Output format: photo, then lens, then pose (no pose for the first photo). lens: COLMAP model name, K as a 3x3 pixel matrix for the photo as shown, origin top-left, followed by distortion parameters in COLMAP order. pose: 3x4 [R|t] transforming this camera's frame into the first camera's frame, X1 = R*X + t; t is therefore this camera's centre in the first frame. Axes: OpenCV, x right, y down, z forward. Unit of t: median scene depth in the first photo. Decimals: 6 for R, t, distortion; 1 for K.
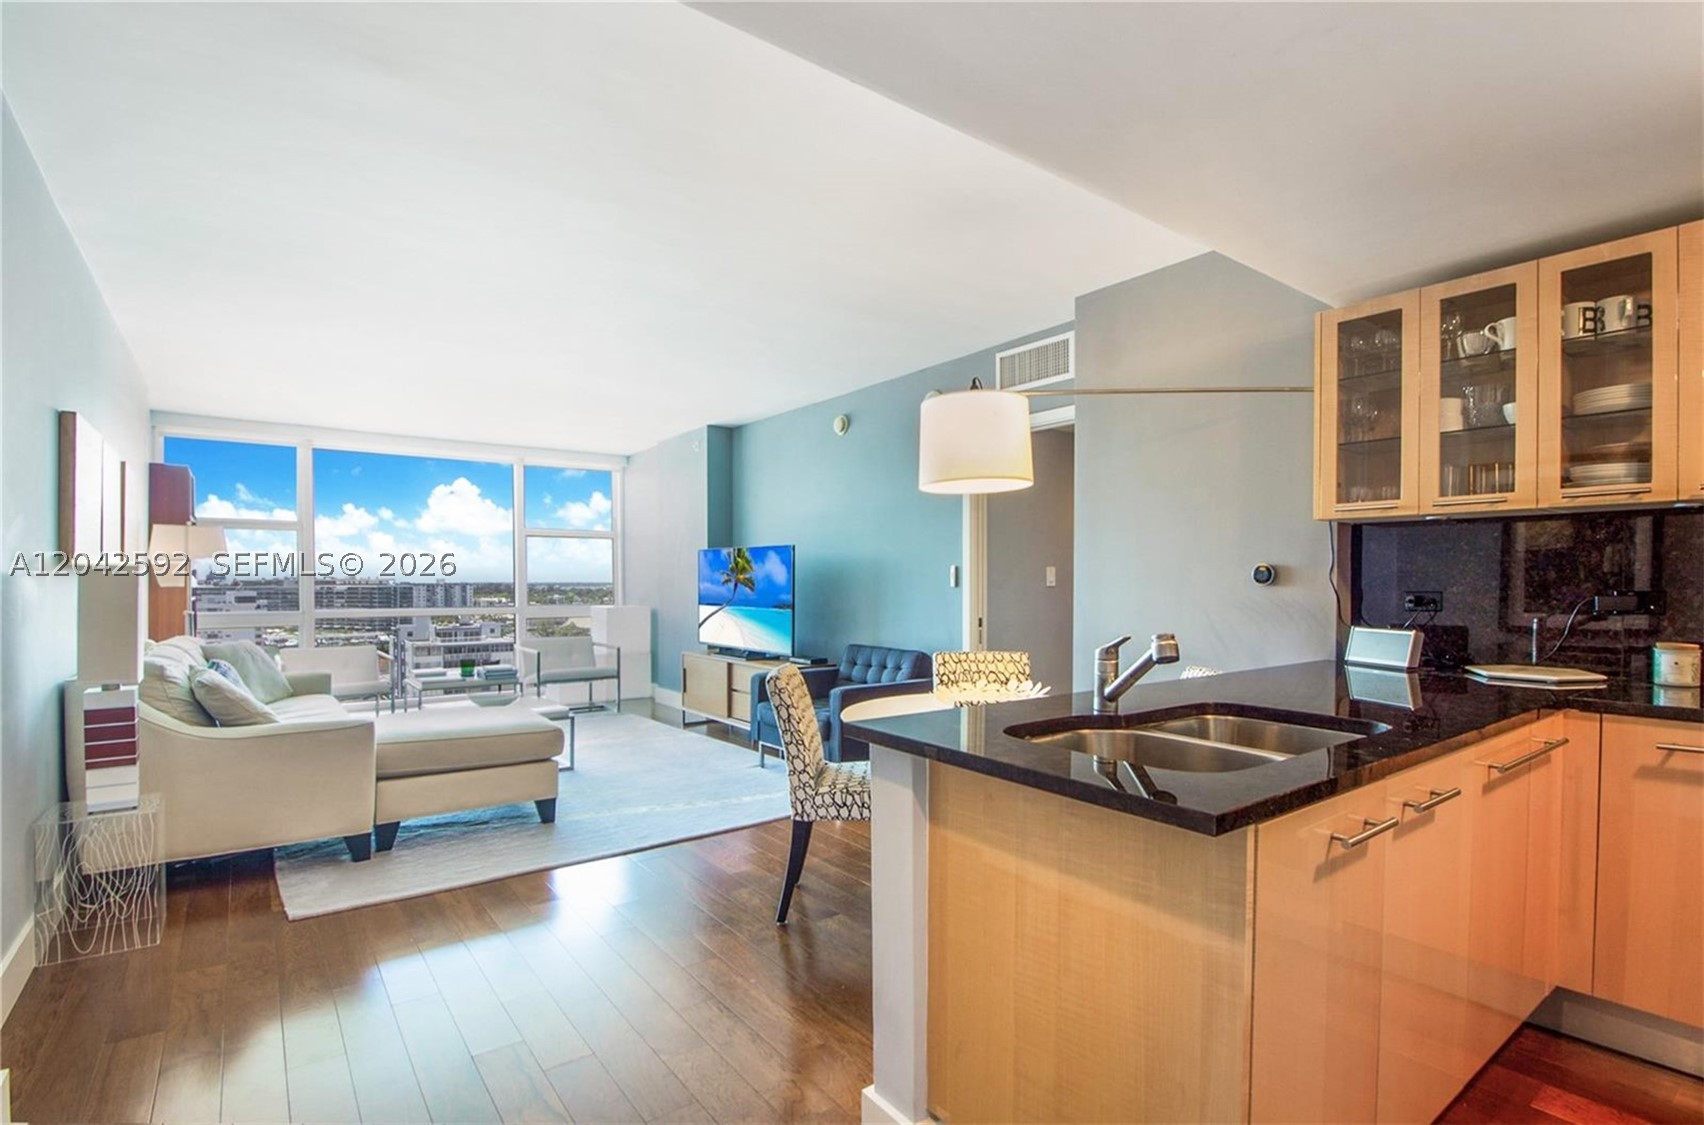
lens RADIAL K [[802.1, 0, 859.3], [0, 802.1, 601.9], [0, 0, 1]] dist [-0.001437, -0.000389]
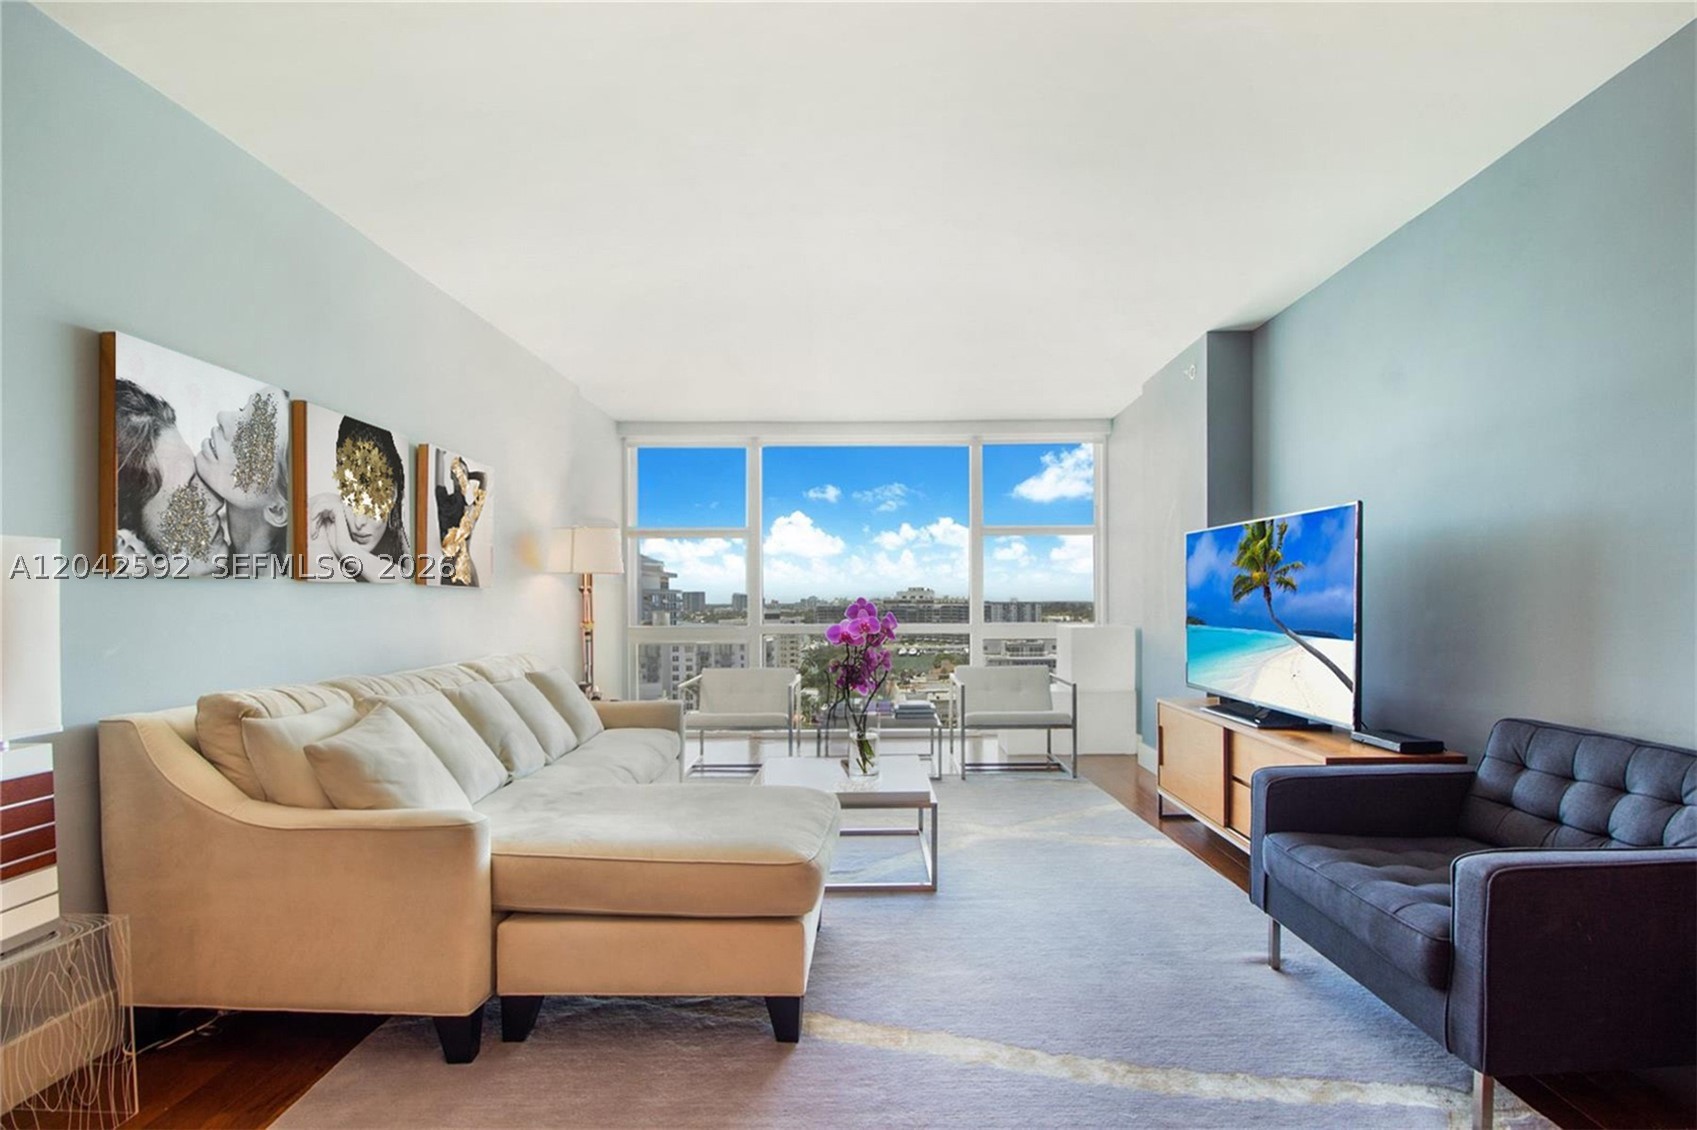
lens RADIAL K [[822.6, 0, 853.7], [0, 822.6, 608.8], [0, 0, 1]] dist [-0.012050, -0.001827]
pose [[0.786590, 0.000712, -0.617475, -0.018550], [-0.007250, 0.999941, -0.008083, -0.000702], [0.617433, 0.010835, 0.786549, 0.459973]]
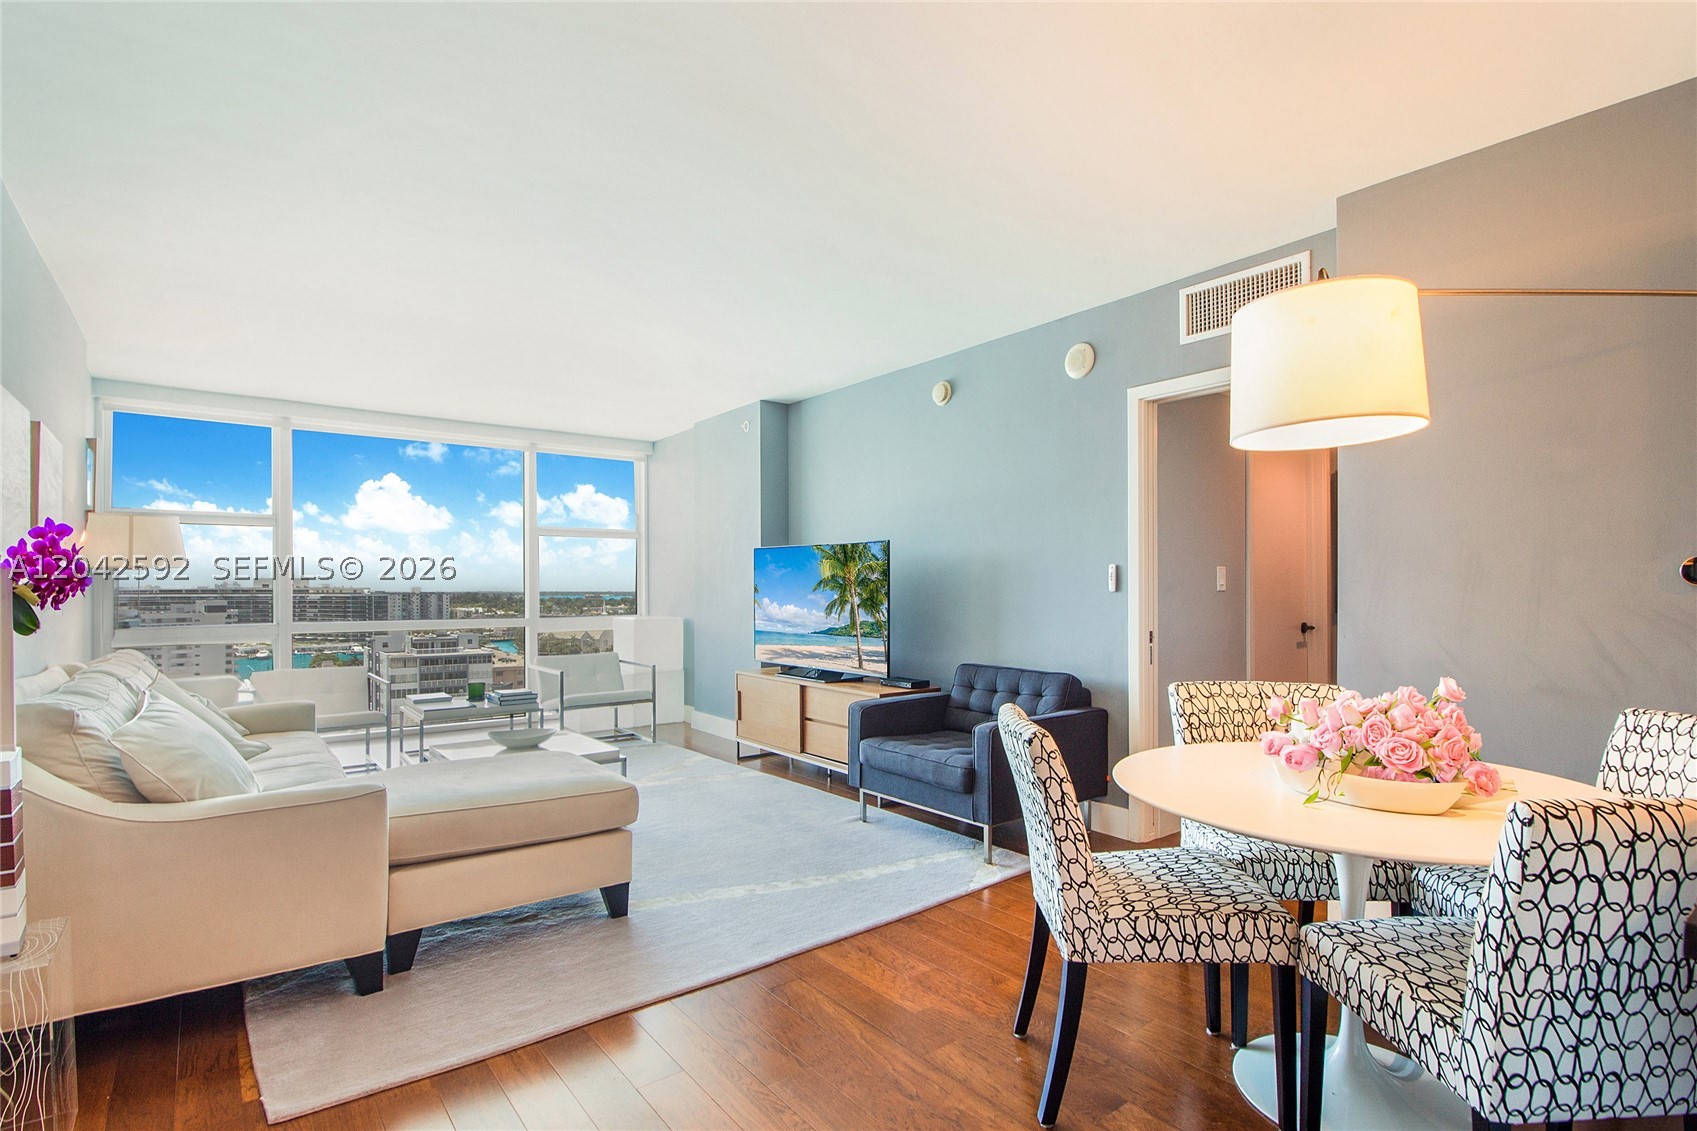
lens RADIAL K [[822.6, 0, 853.7], [0, 822.6, 609.3], [0, 0, 1]] dist [-0.012050, -0.001827]
pose [[0.999960, -0.003475, 0.008260, -0.136242], [0.003470, 0.999994, 0.000701, -0.002657], [-0.008263, -0.000672, 0.999966, 0.191646]]
